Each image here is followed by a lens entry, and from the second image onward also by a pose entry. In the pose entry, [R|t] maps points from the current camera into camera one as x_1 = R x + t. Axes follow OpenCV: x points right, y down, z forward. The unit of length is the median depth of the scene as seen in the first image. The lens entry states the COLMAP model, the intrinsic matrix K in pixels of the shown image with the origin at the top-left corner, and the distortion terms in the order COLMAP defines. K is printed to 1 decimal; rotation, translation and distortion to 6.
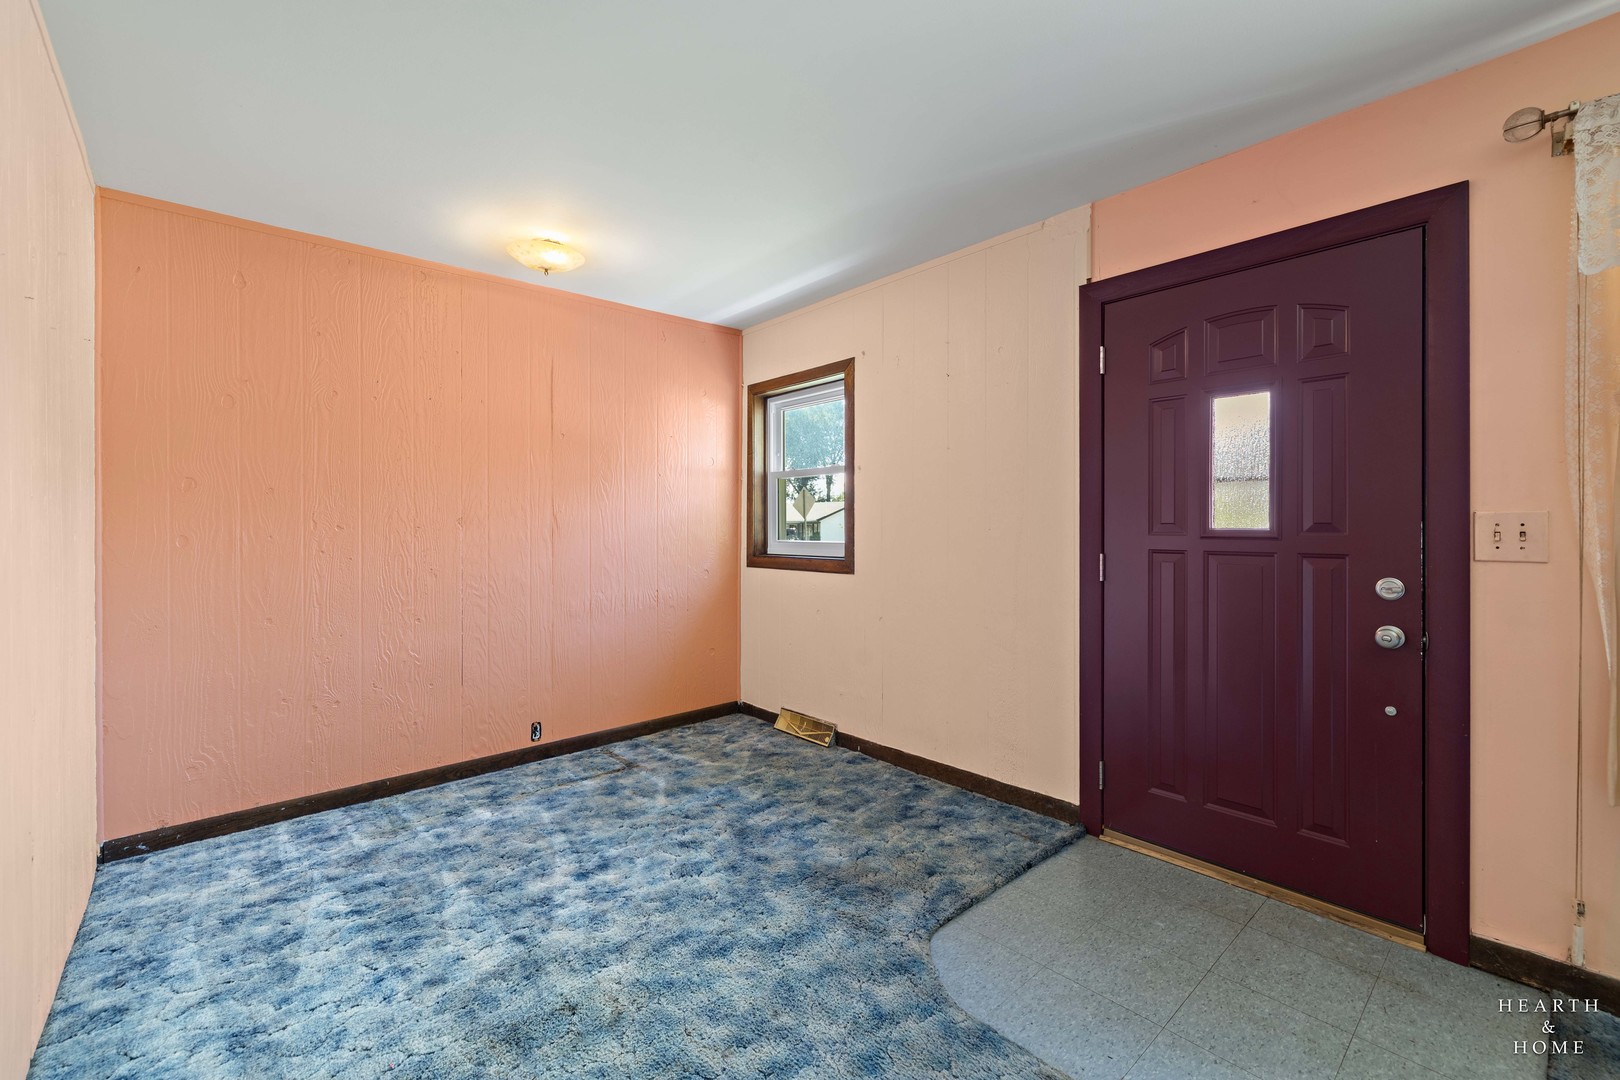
lens RADIAL K [[681.1, 0, 808.8], [0, 681.1, 529.5], [0, 0, 1]] dist [0.000358, 0.000237]
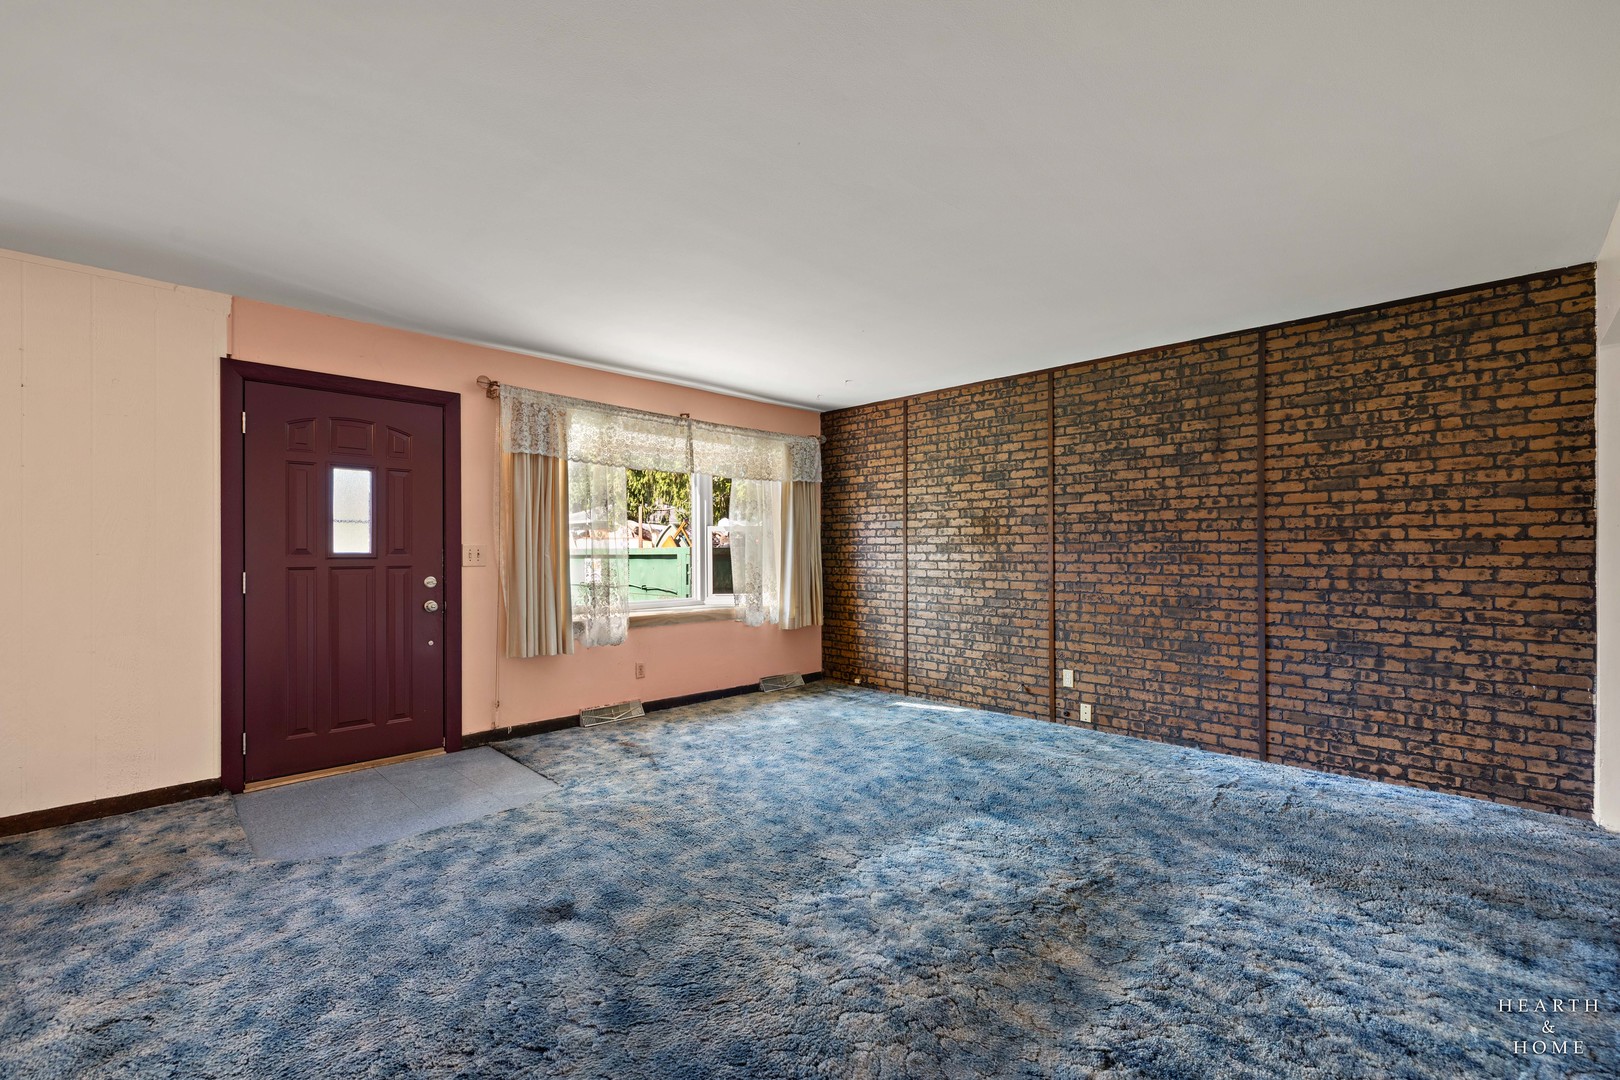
lens RADIAL K [[681.1, 0, 810.4], [0, 681.1, 549.9], [0, 0, 1]] dist [0.000358, 0.000237]
pose [[-0.059699, 0.001263, 0.998216, -1.058381], [0.005313, 0.999985, -0.000948, 0.000109], [-0.998202, 0.005247, -0.059705, 0.002982]]
